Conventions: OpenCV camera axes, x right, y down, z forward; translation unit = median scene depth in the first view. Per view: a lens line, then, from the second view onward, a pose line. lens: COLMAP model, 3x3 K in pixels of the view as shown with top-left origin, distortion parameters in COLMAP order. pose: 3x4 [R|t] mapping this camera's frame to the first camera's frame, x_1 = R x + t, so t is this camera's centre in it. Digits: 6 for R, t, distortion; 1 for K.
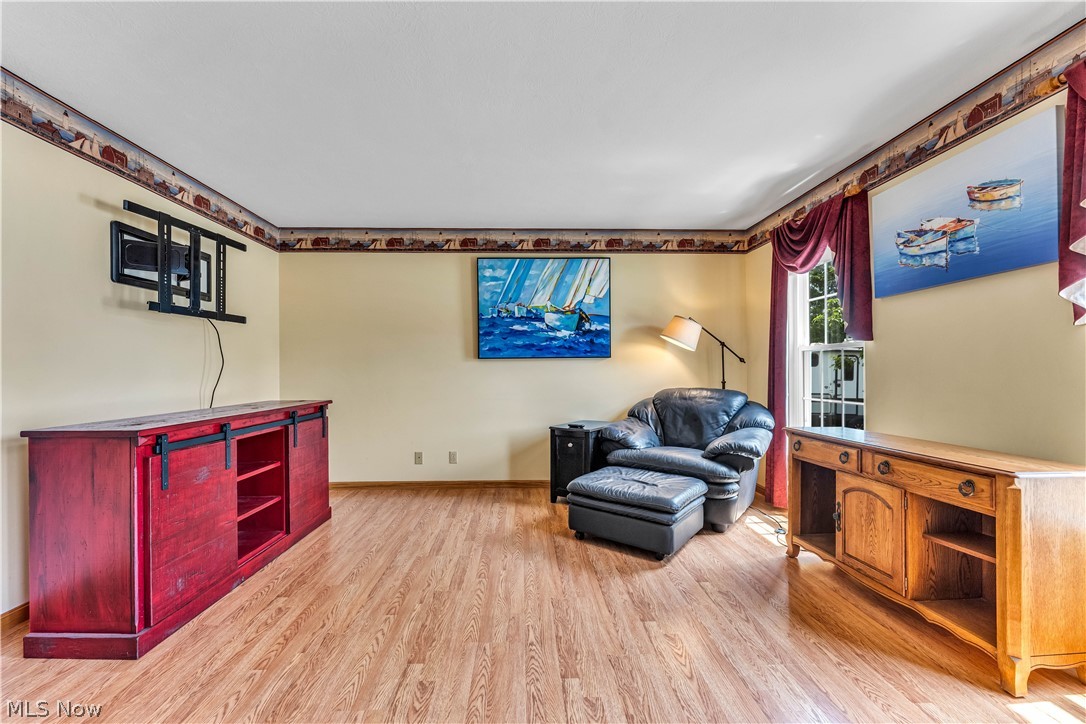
lens RADIAL K [[441.1, 0, 535.2], [0, 441.1, 370.4], [0, 0, 1]] dist [-0.000303, -0.000781]
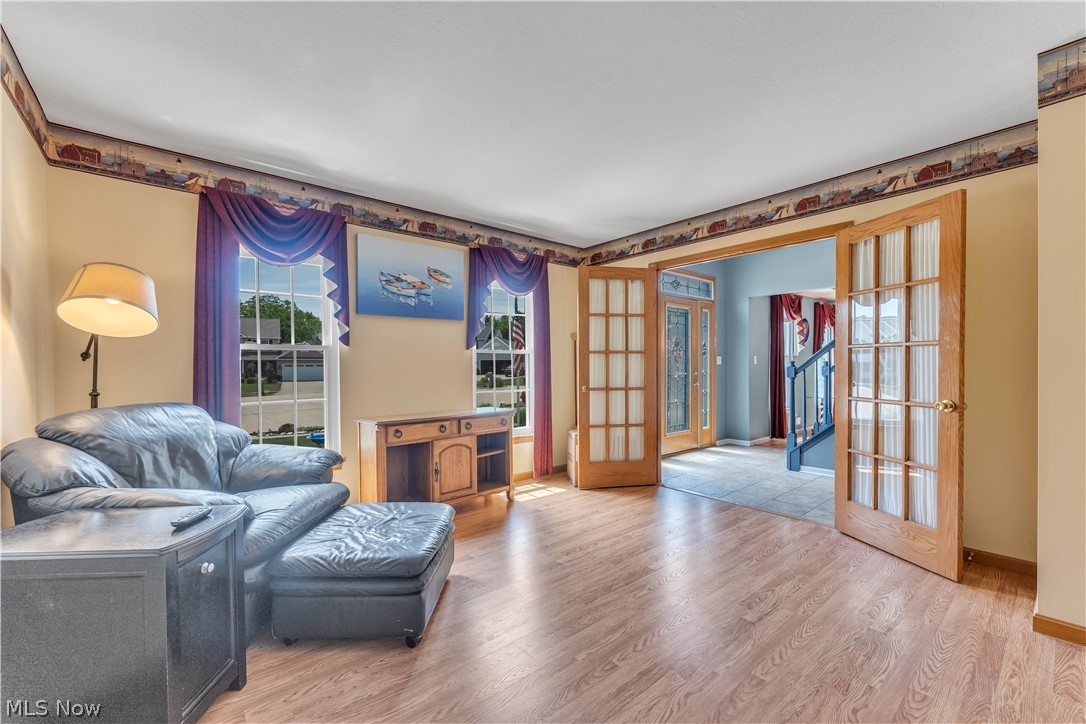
lens RADIAL K [[441.1, 0, 535.2], [0, 441.1, 370.4], [0, 0, 1]] dist [-0.000303, -0.000781]
pose [[-0.610298, 0.001480, 0.792171, -0.646709], [0.009639, 0.999938, 0.005558, -0.002604], [-0.792113, 0.011028, -0.610274, 1.635576]]
